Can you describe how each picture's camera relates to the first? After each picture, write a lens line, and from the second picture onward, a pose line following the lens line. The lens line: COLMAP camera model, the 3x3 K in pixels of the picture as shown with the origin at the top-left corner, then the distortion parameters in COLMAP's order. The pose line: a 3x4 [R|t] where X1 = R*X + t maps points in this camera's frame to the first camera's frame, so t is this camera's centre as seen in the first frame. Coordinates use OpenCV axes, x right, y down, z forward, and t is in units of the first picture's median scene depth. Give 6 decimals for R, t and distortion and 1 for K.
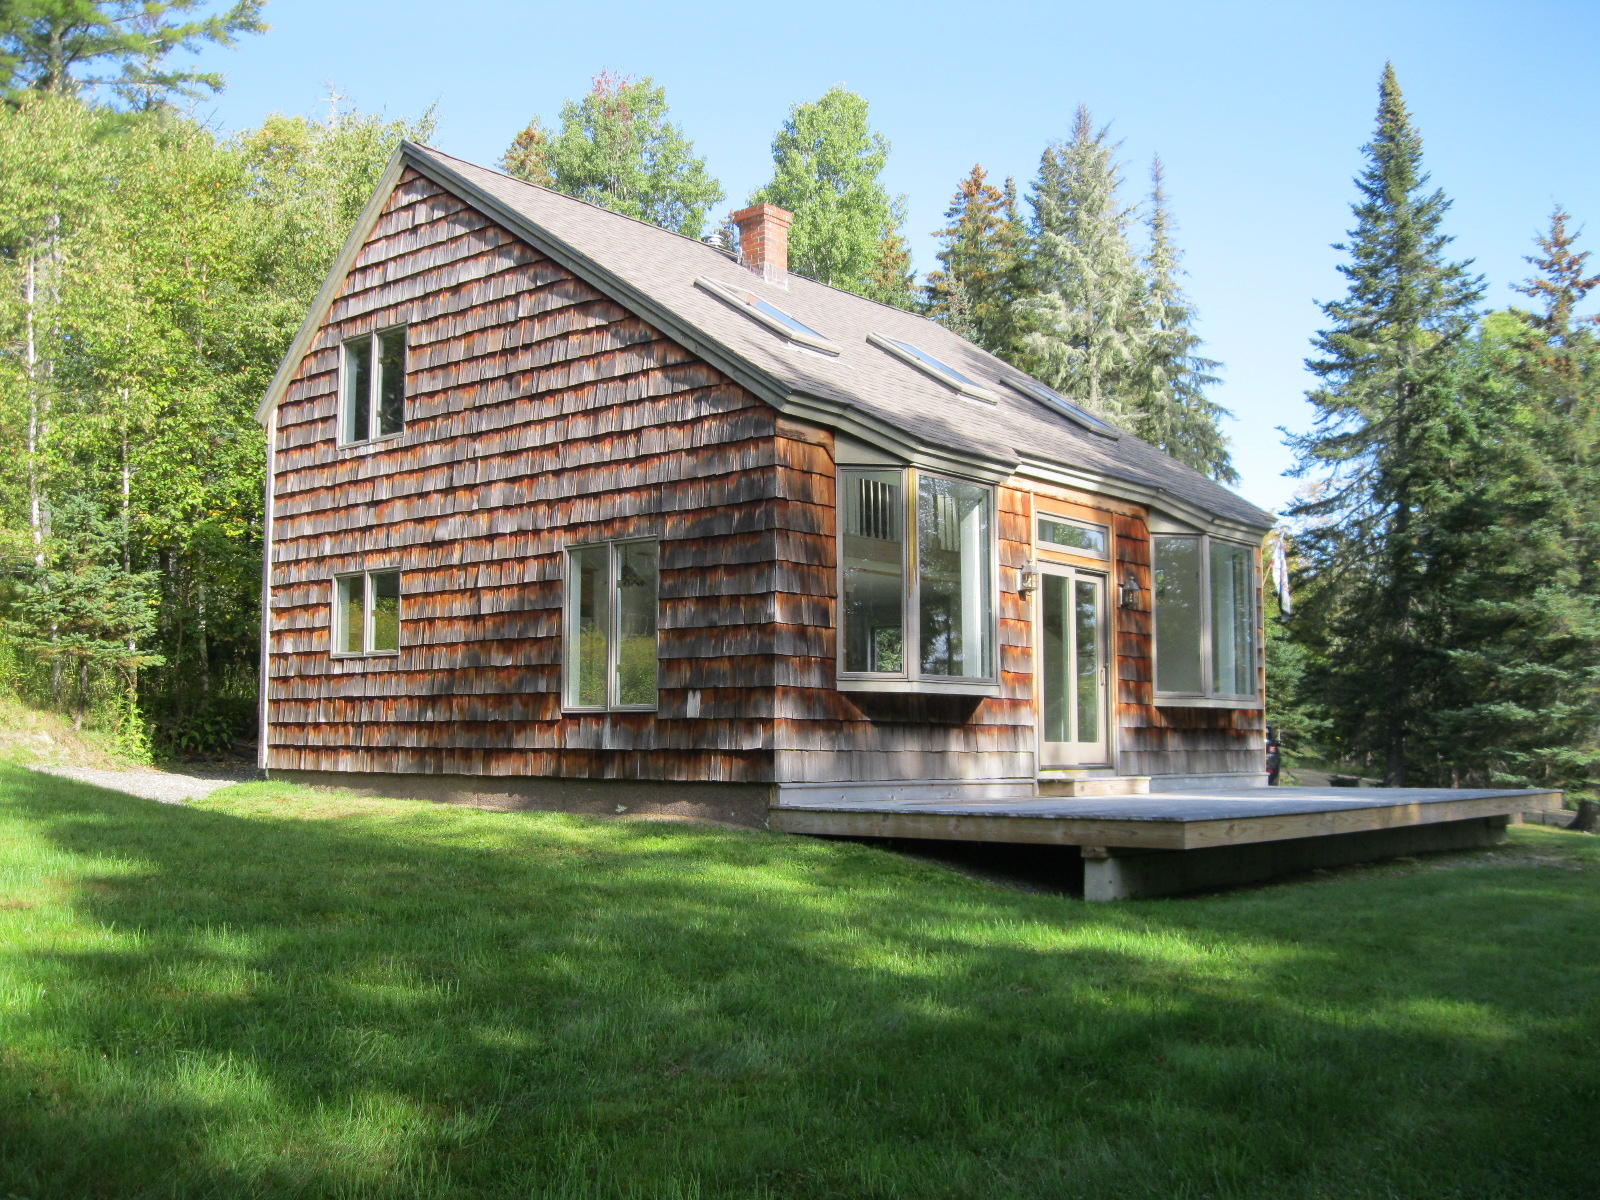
lens RADIAL K [[1619.9, 0, 801.0], [0, 1619.9, 602.0], [0, 0, 1]] dist [-0.111064, 0.033986]
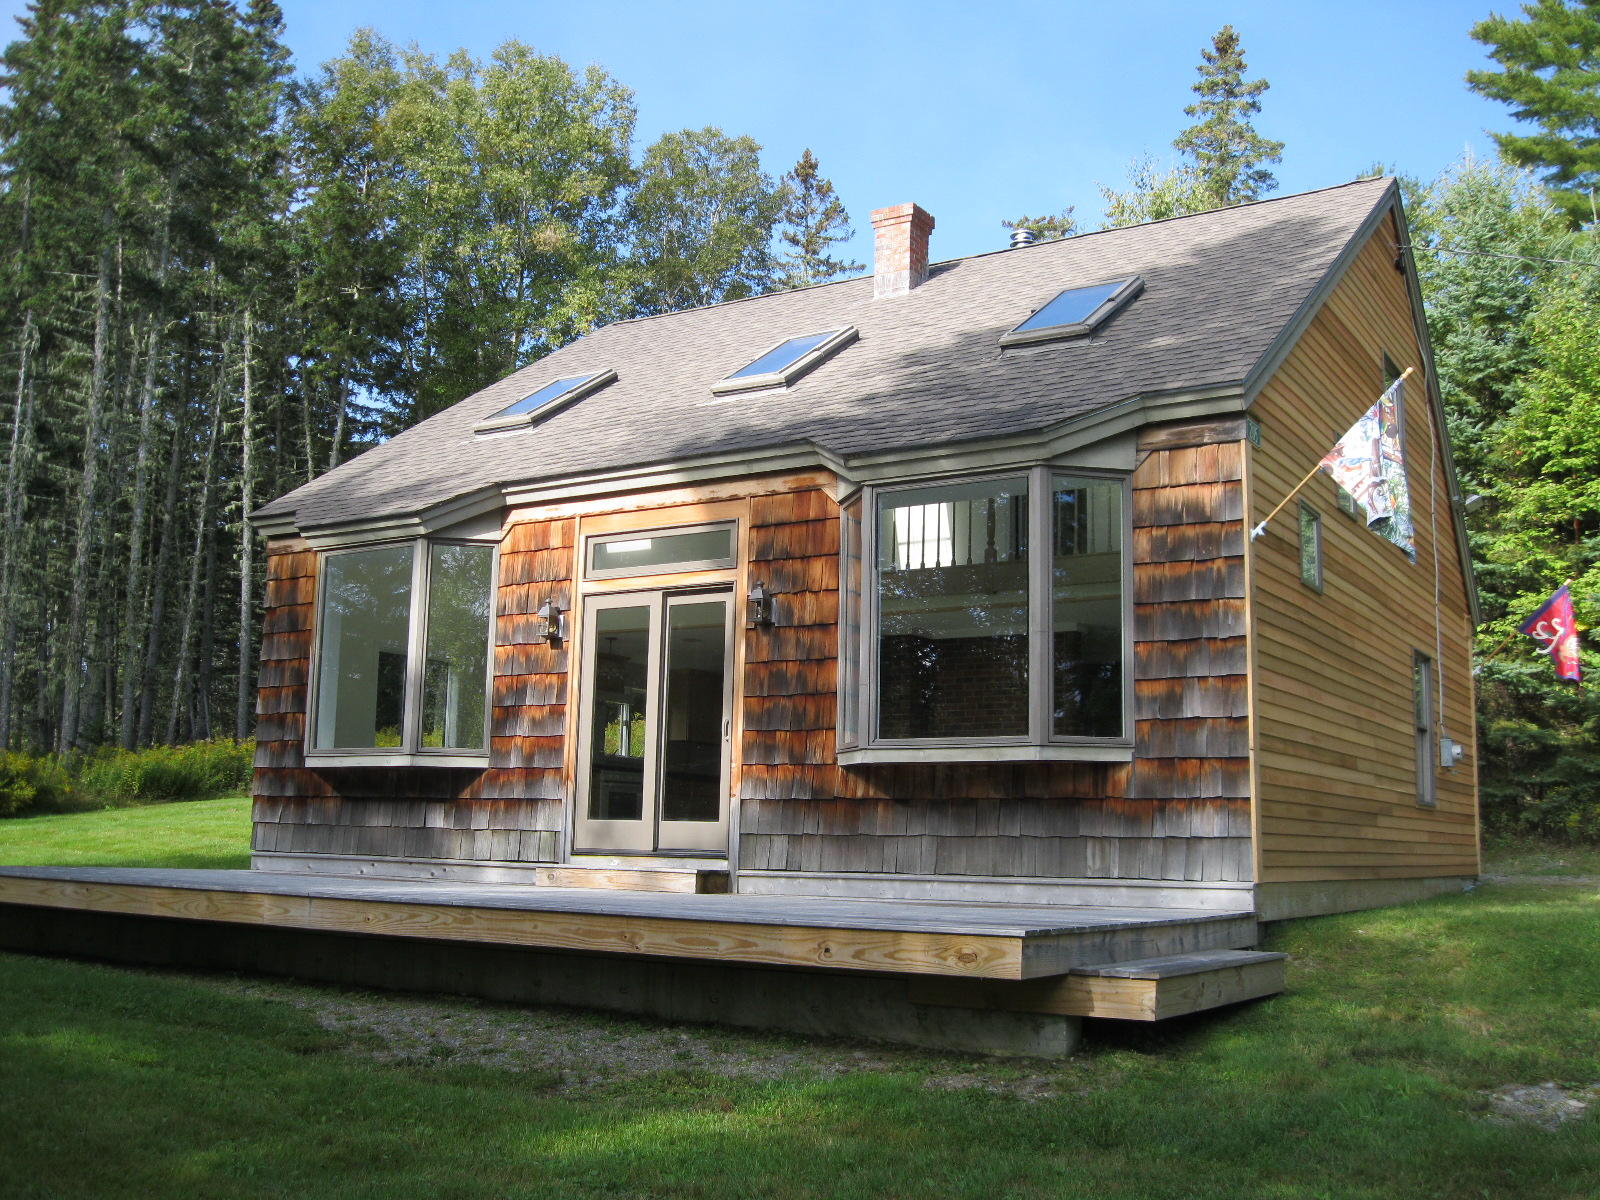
lens RADIAL K [[1619.9, 0, 801.0], [0, 1619.9, 602.0], [0, 0, 1]] dist [-0.111064, 0.033986]
pose [[0.147081, -0.179832, -0.972640, 0.968675], [0.051288, 0.983398, -0.174066, 0.126611], [0.987794, -0.024283, 0.153862, 0.995668]]
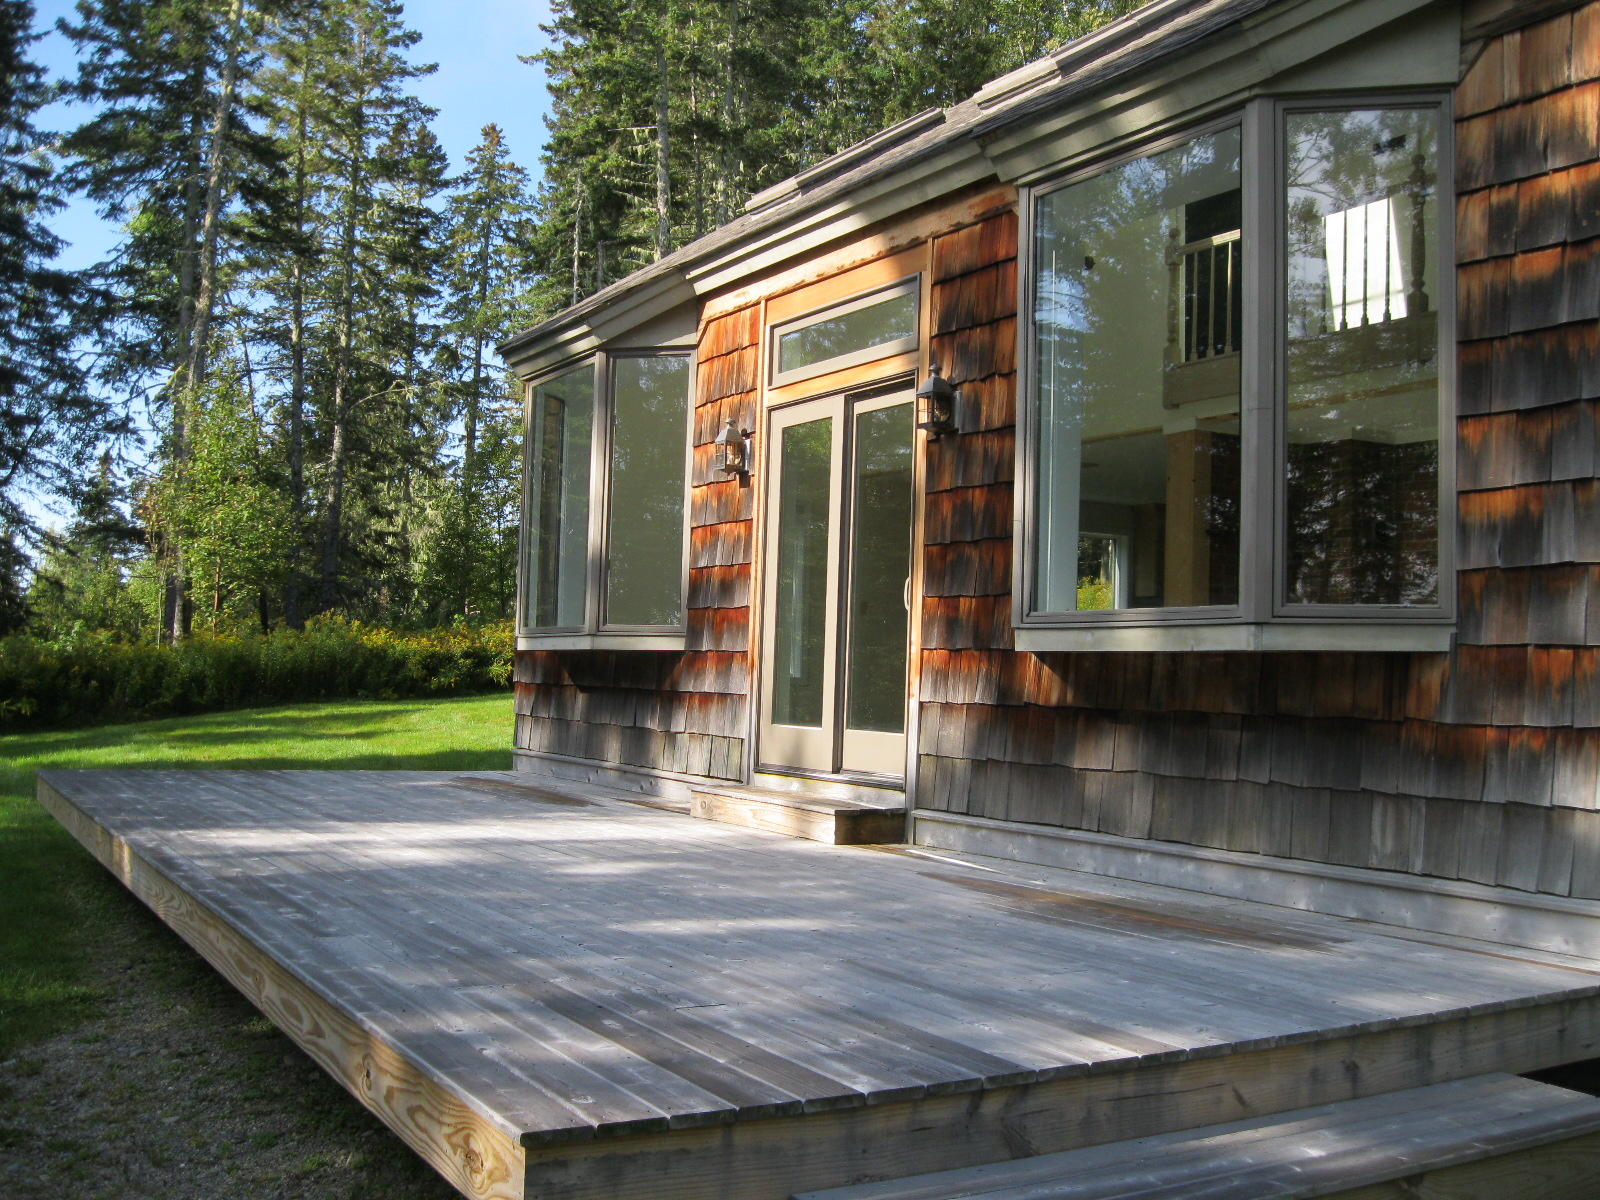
lens RADIAL K [[1619.9, 0, 801.0], [0, 1619.9, 602.0], [0, 0, 1]] dist [-0.111064, 0.033986]
pose [[-0.323549, -0.082024, -0.942650, 0.693930], [0.030326, 0.994825, -0.096973, 0.100813], [0.945725, -0.059962, -0.319387, 1.208585]]
